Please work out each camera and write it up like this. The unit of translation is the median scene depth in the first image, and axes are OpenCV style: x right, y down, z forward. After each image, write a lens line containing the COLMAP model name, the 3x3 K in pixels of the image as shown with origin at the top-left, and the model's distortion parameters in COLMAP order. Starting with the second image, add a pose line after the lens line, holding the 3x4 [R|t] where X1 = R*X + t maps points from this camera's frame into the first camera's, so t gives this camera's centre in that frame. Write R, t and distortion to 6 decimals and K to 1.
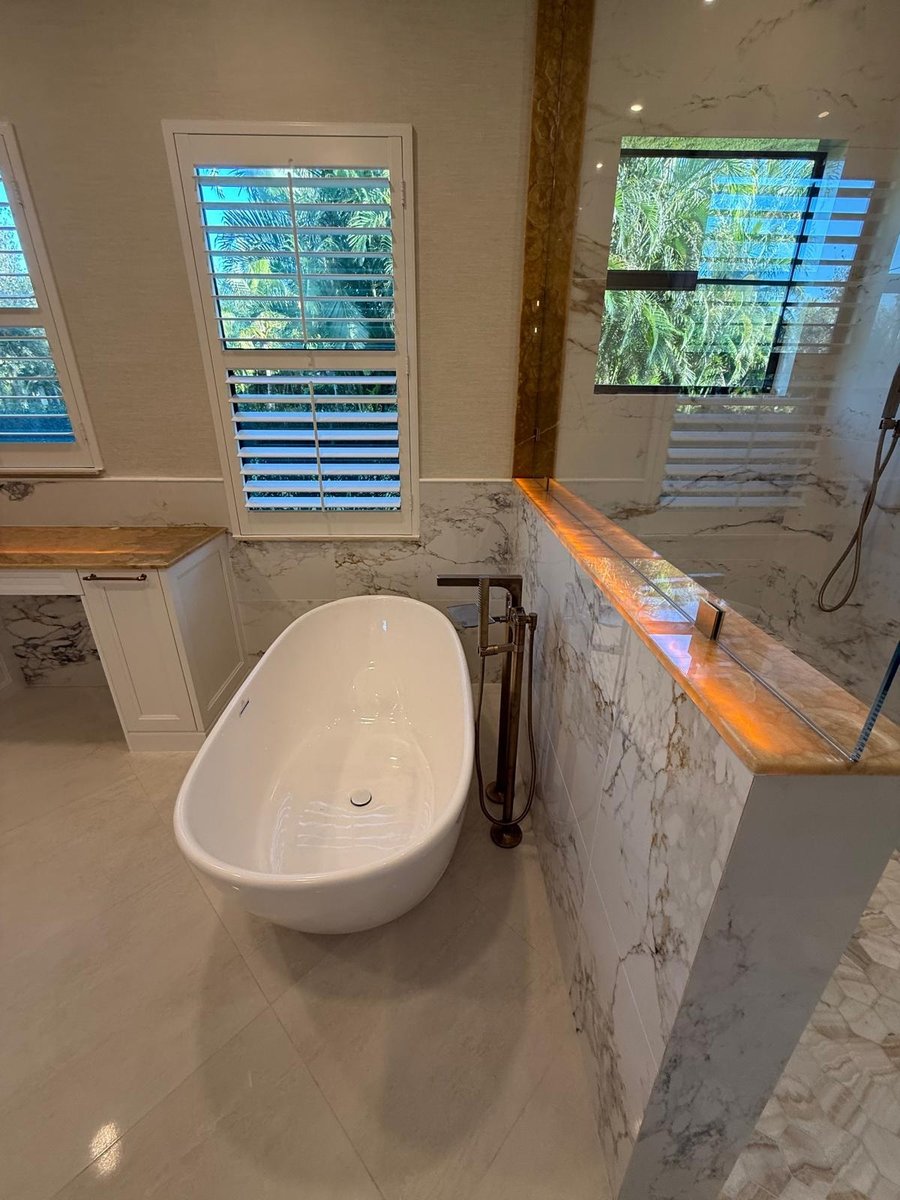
lens RADIAL K [[479.8, 0, 450.9], [0, 479.8, 597.2], [0, 0, 1]] dist [-0.000624, 0.000394]
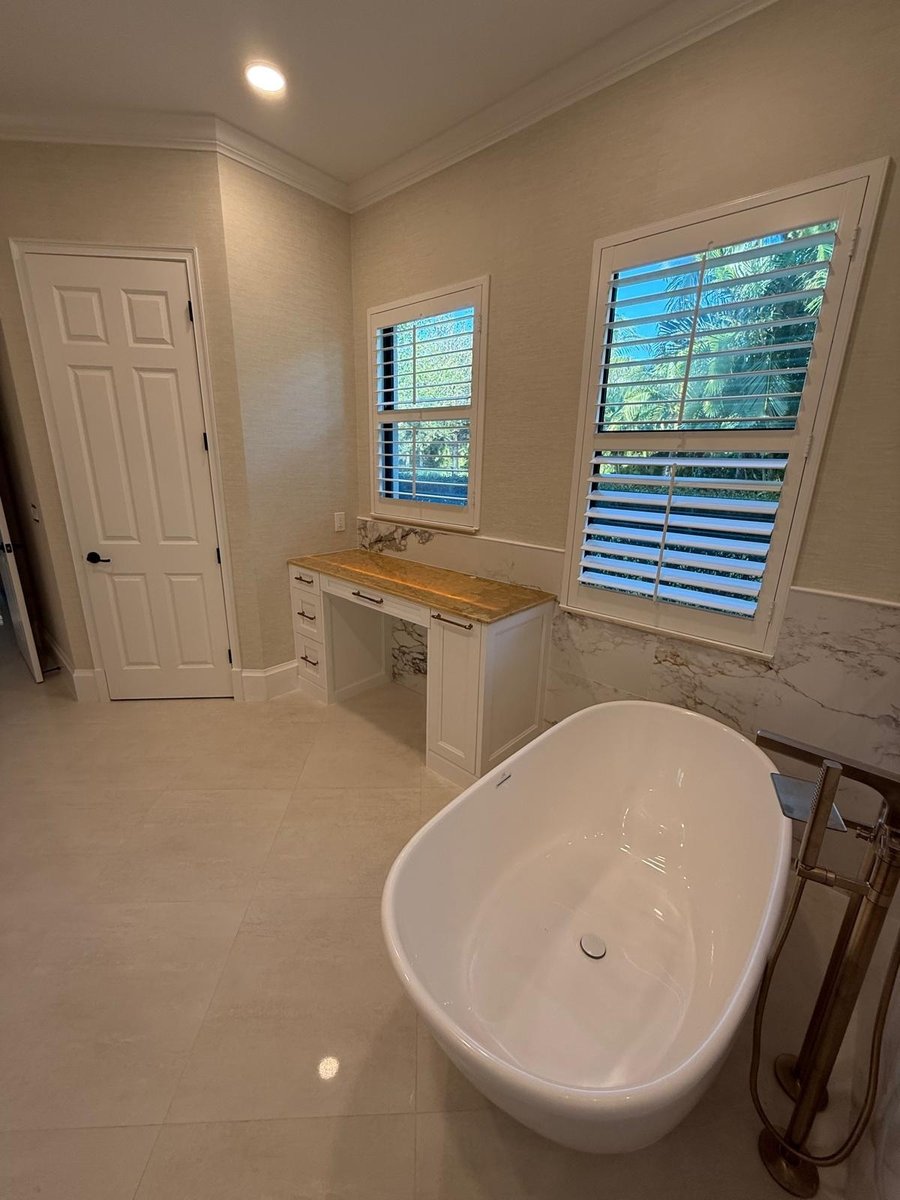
lens RADIAL K [[479.8, 0, 450.9], [0, 479.8, 597.2], [0, 0, 1]] dist [-0.000624, 0.000394]
pose [[0.729388, 0.204122, -0.652937, 0.042240], [-0.282746, 0.959061, -0.016029, -0.062945], [0.622934, 0.196307, 0.757243, 0.080053]]
